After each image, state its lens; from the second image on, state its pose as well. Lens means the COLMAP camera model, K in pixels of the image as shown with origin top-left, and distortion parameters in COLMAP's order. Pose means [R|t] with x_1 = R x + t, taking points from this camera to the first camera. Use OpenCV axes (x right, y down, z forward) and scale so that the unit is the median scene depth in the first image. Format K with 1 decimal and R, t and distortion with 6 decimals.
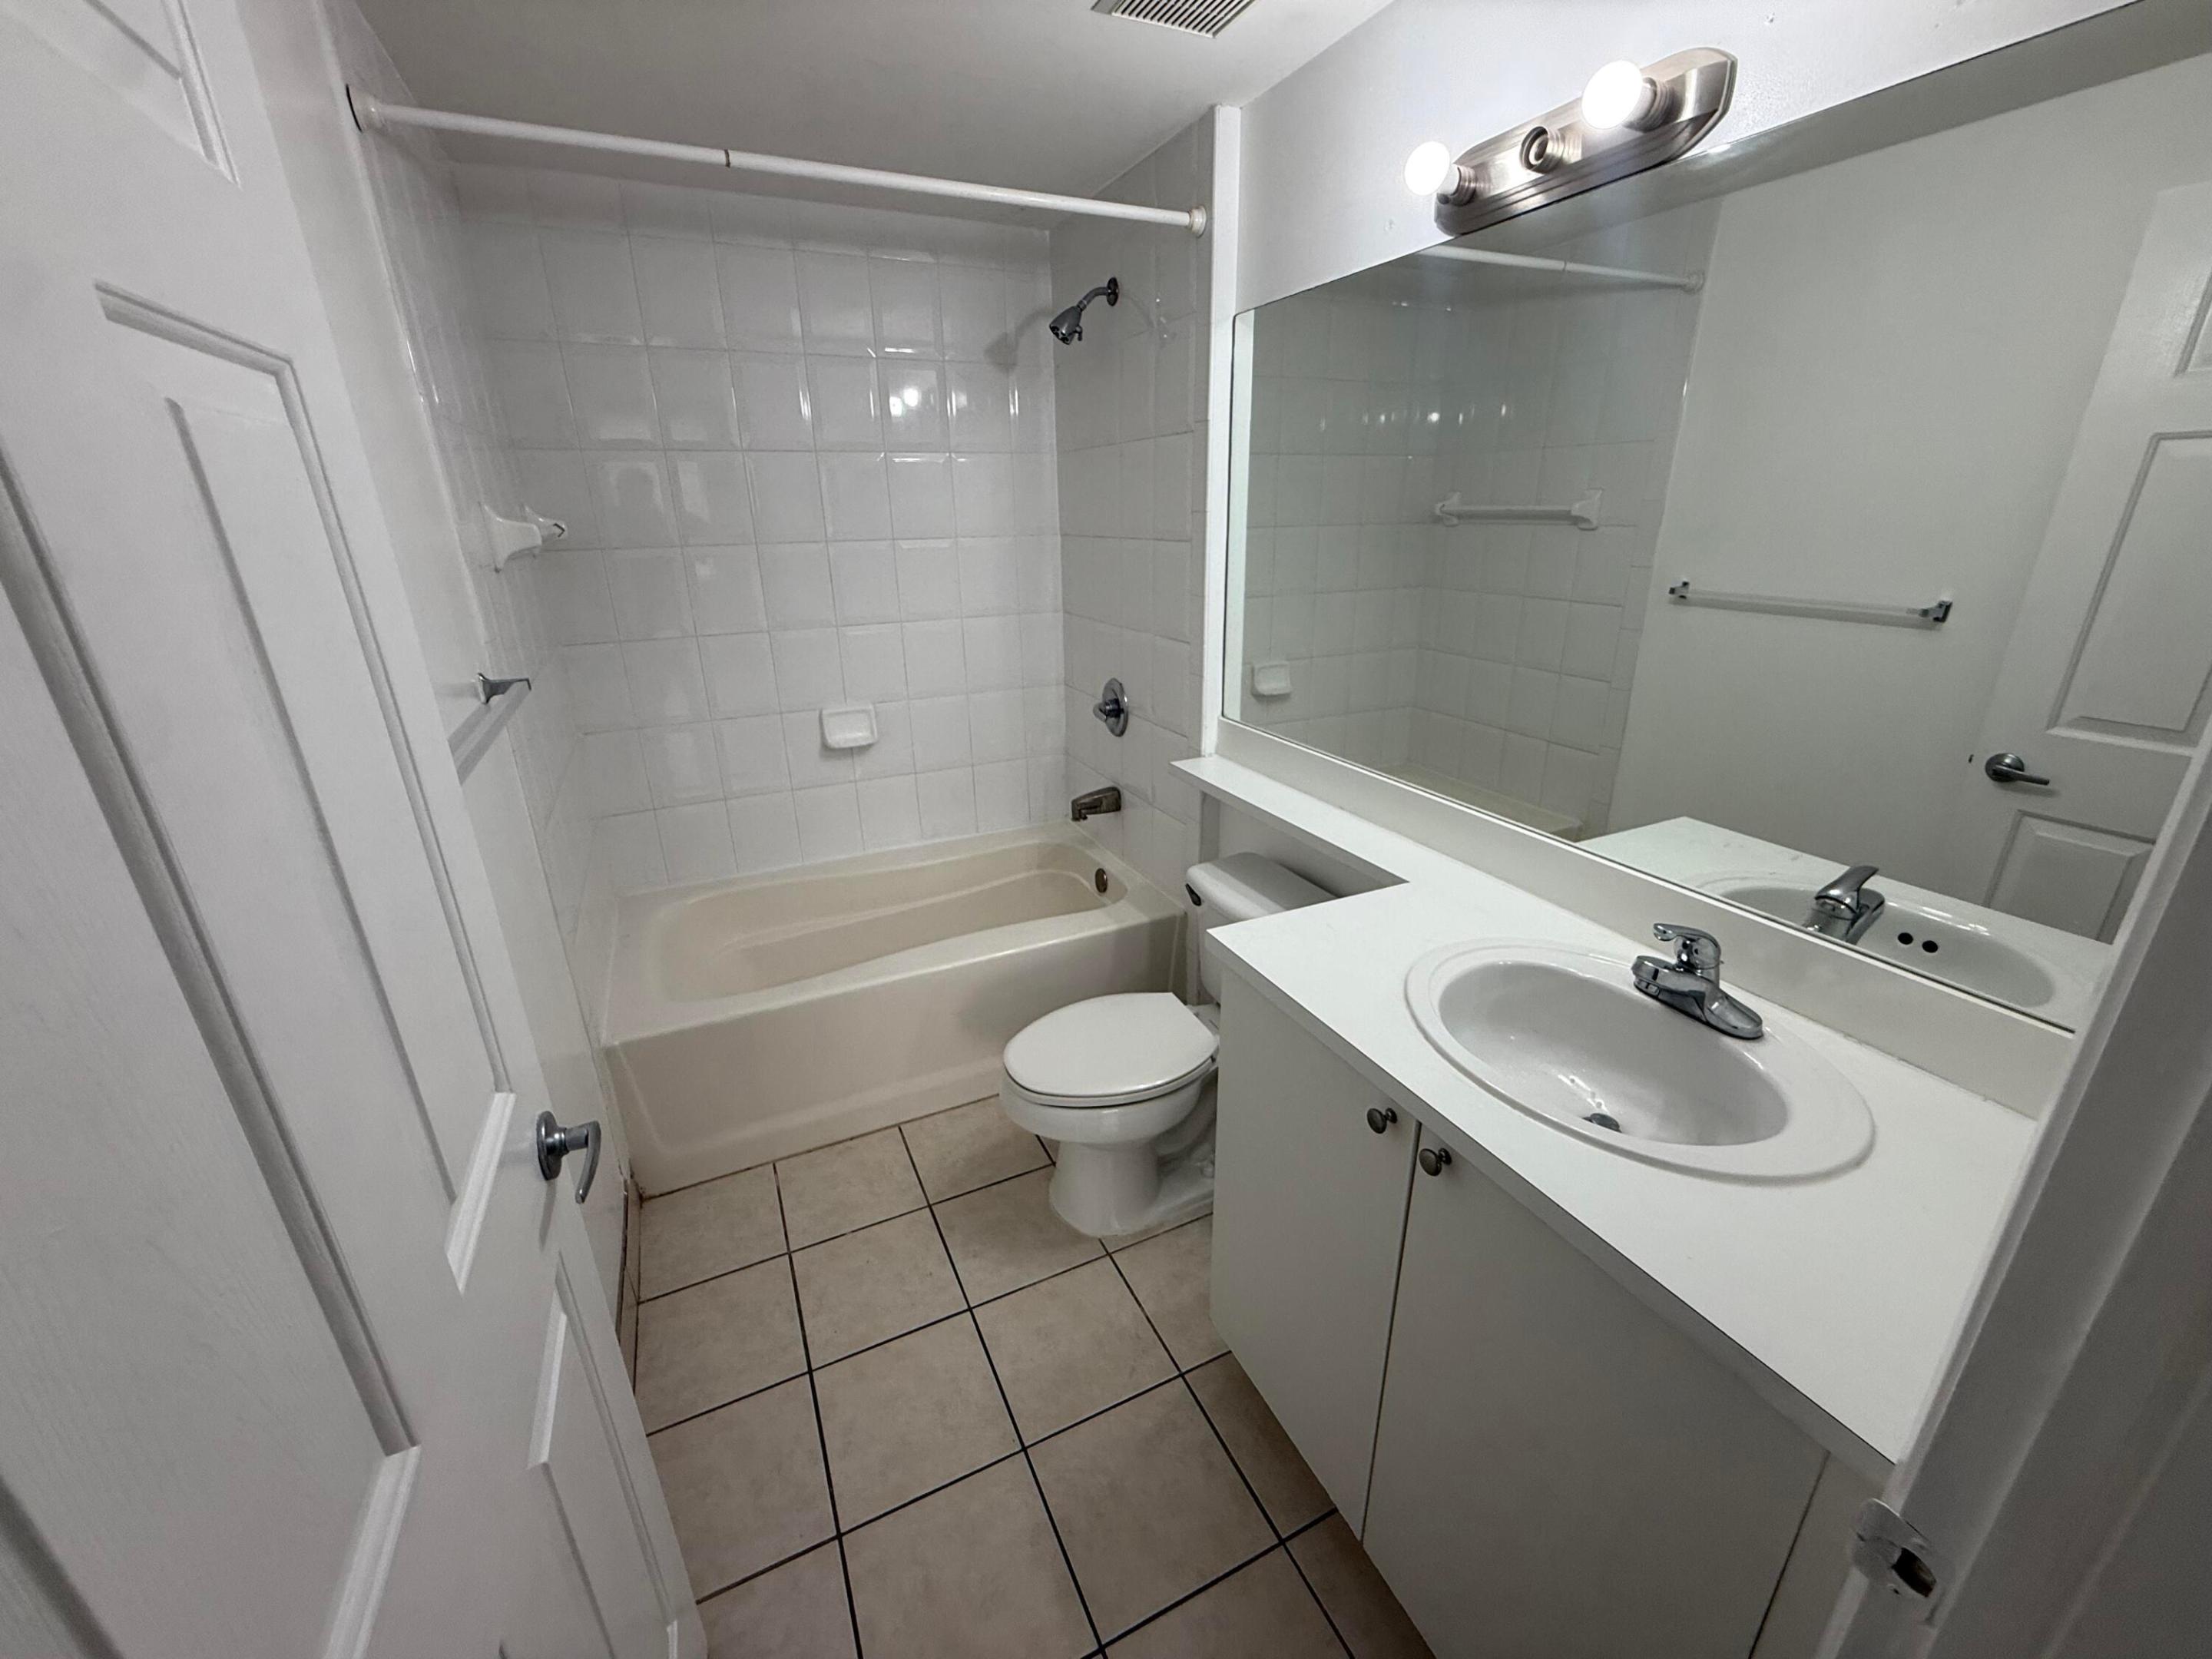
lens RADIAL K [[881.7, 0, 1103.3], [0, 881.7, 832.1], [0, 0, 1]] dist [0.000894, 0.000263]
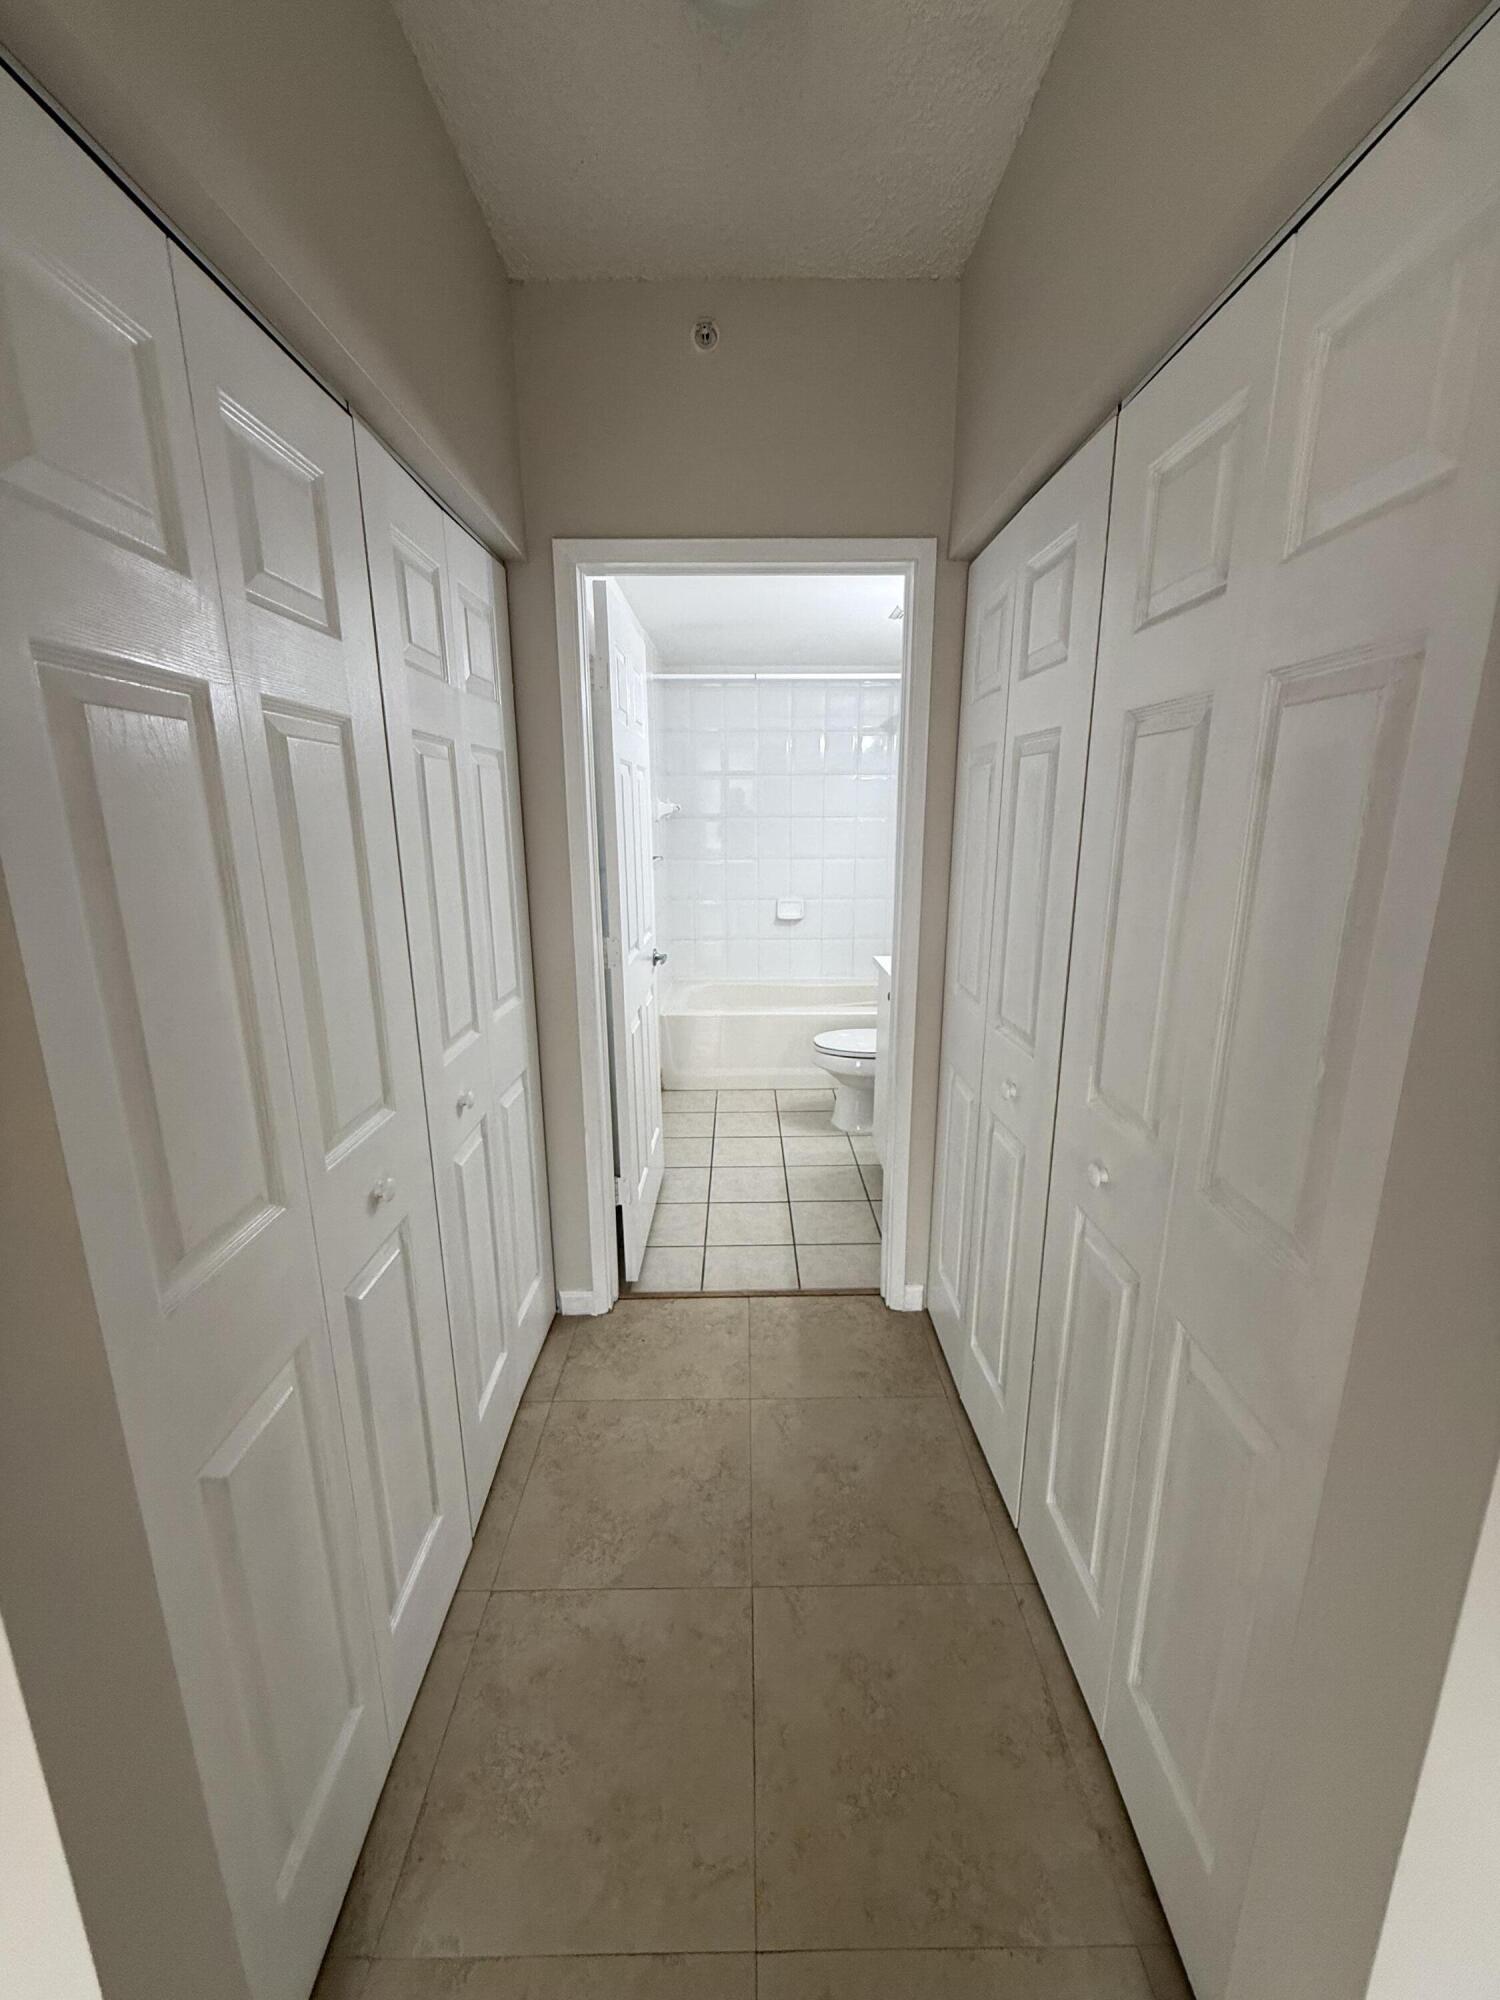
lens RADIAL K [[797.2, 0, 752.4], [0, 797.2, 998.0], [0, 0, 1]] dist [0.000894, 0.000263]
pose [[0.910495, 0.108014, -0.399163, 0.524746], [-0.155099, 0.984016, -0.087507, 0.349254], [0.383331, 0.141584, 0.912695, -0.892583]]
